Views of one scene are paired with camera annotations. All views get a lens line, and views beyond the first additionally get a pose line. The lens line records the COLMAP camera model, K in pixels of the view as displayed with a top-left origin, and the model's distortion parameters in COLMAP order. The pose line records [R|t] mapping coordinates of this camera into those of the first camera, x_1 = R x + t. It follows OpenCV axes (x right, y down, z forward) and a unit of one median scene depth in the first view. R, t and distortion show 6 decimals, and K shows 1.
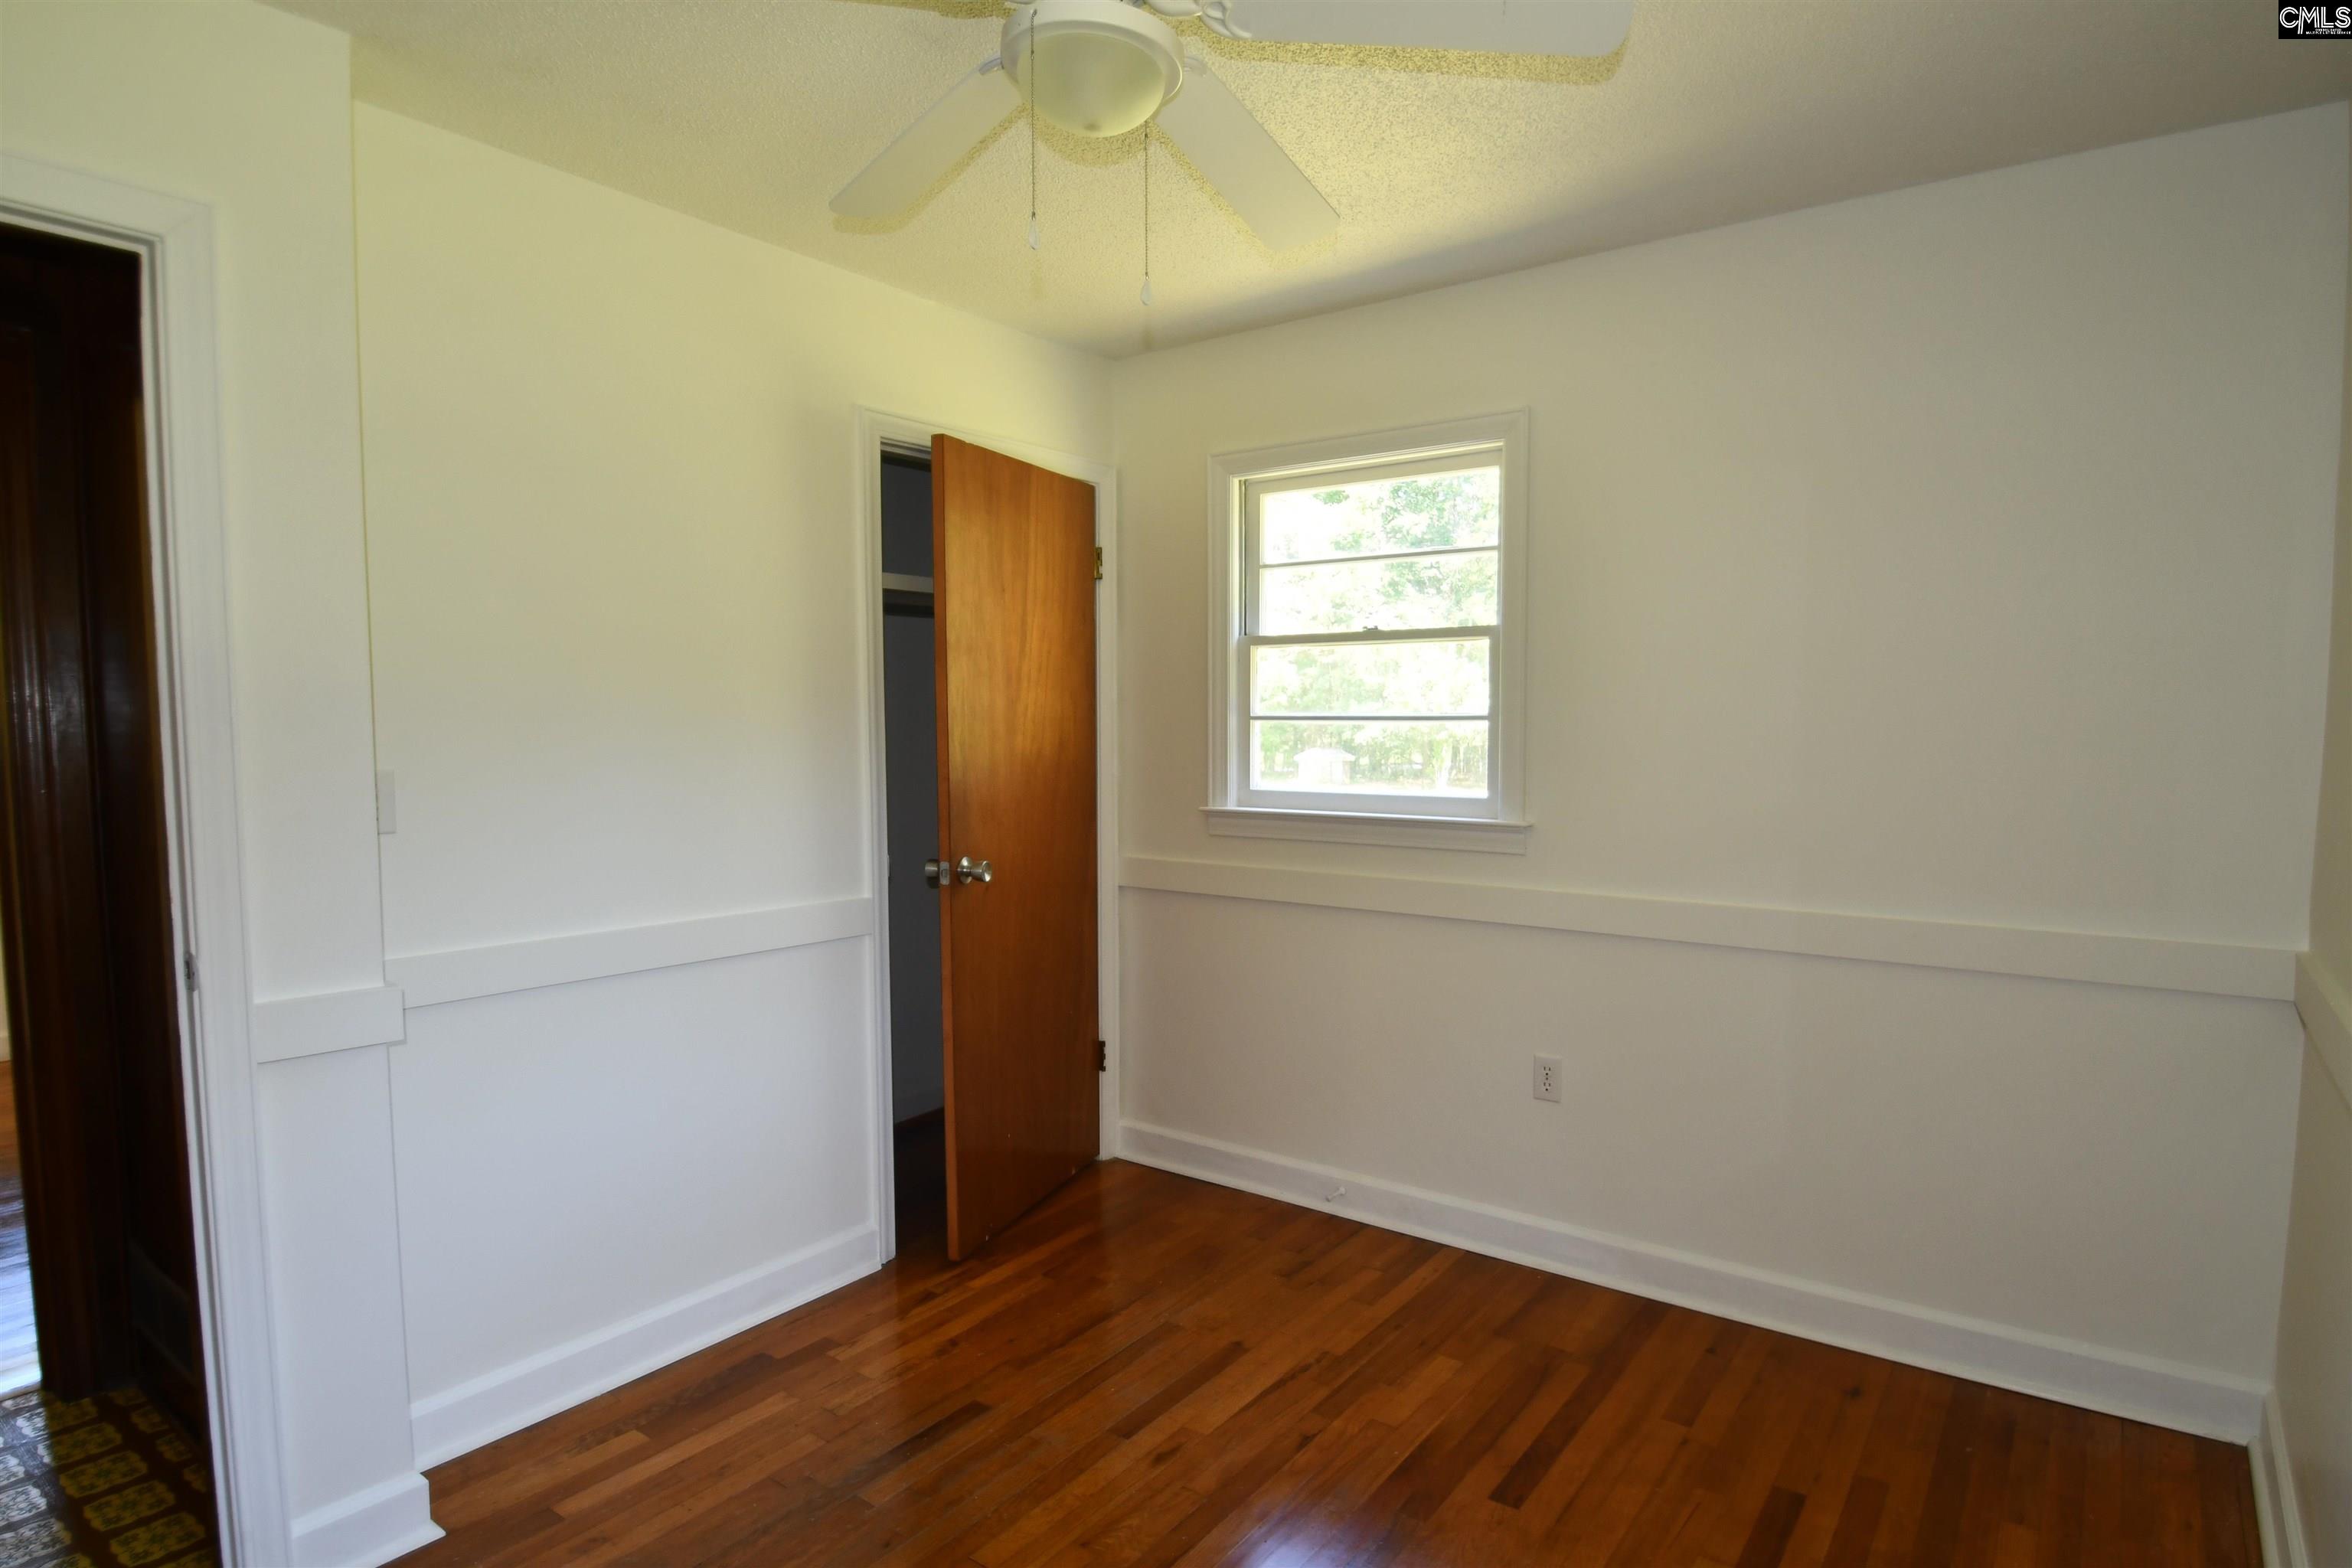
lens RADIAL K [[1274.5, 0, 1179.3], [0, 1274.5, 809.1], [0, 0, 1]] dist [-0.008417, -0.002573]
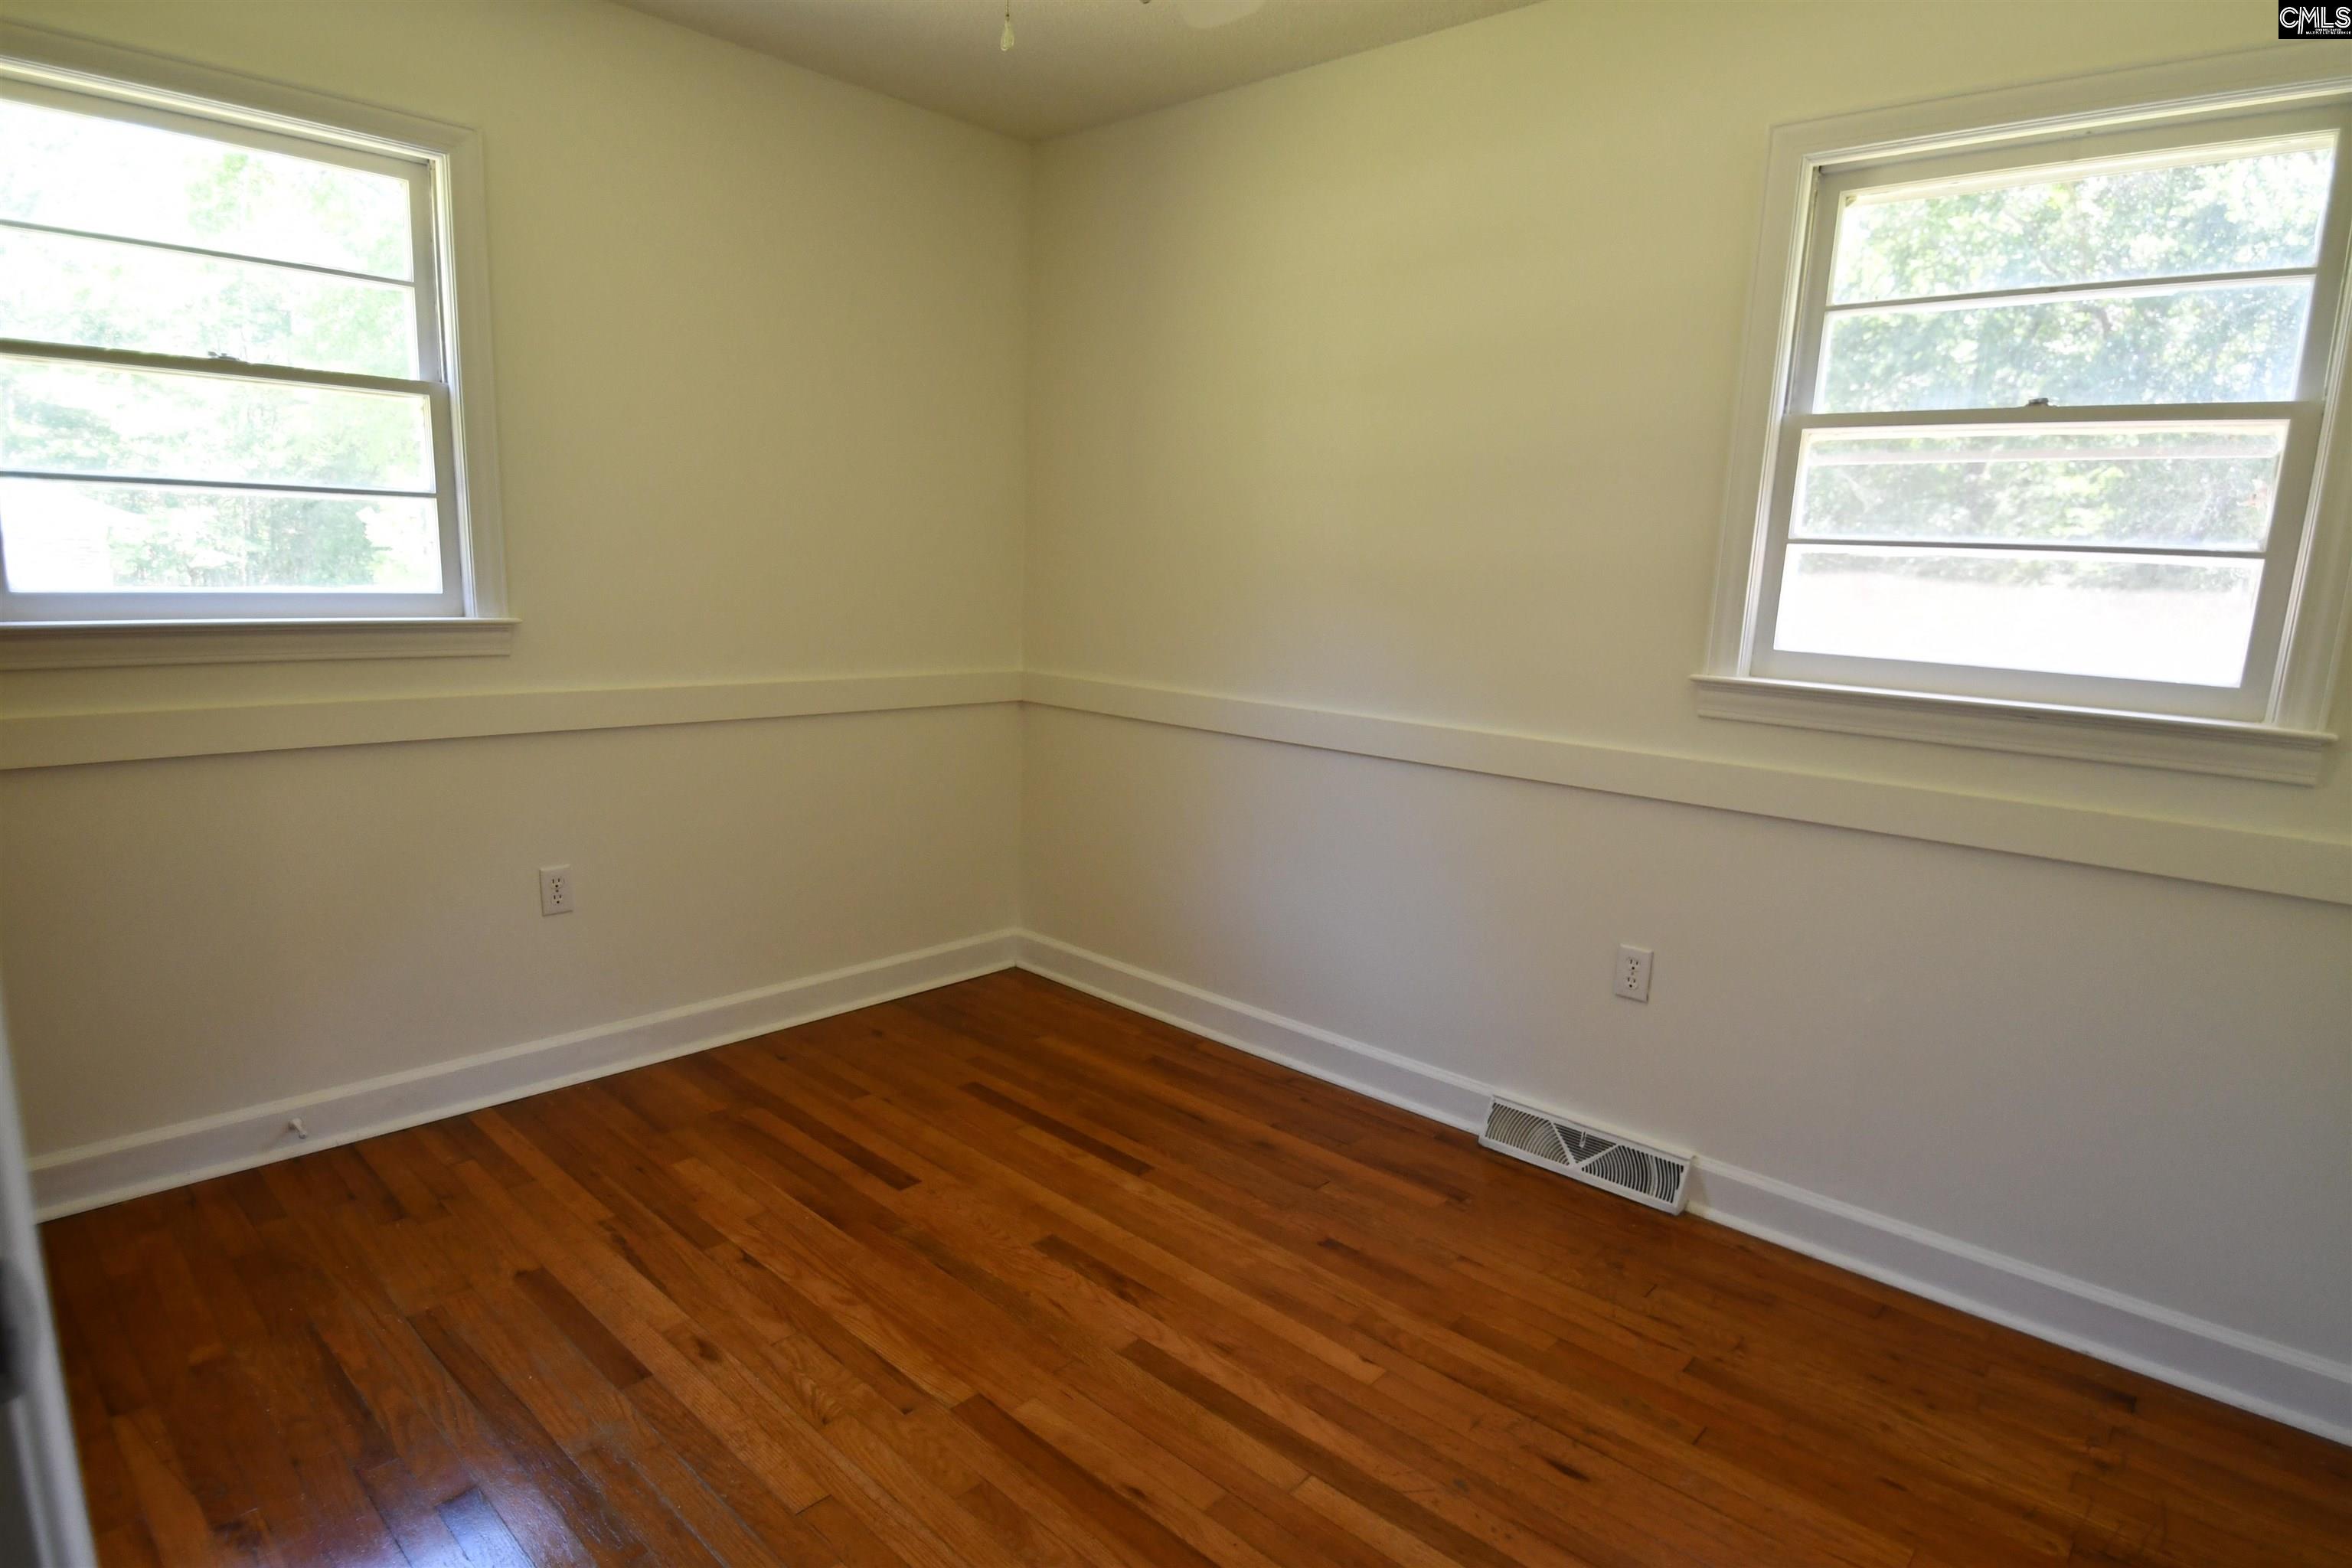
lens RADIAL K [[1274.5, 0, 1179.3], [0, 1274.5, 809.1], [0, 0, 1]] dist [-0.008417, -0.002573]
pose [[0.111499, -0.185397, 0.976318, -0.648734], [0.033126, 0.982591, 0.182805, -0.006628], [-0.993212, 0.011958, 0.115699, 0.486551]]
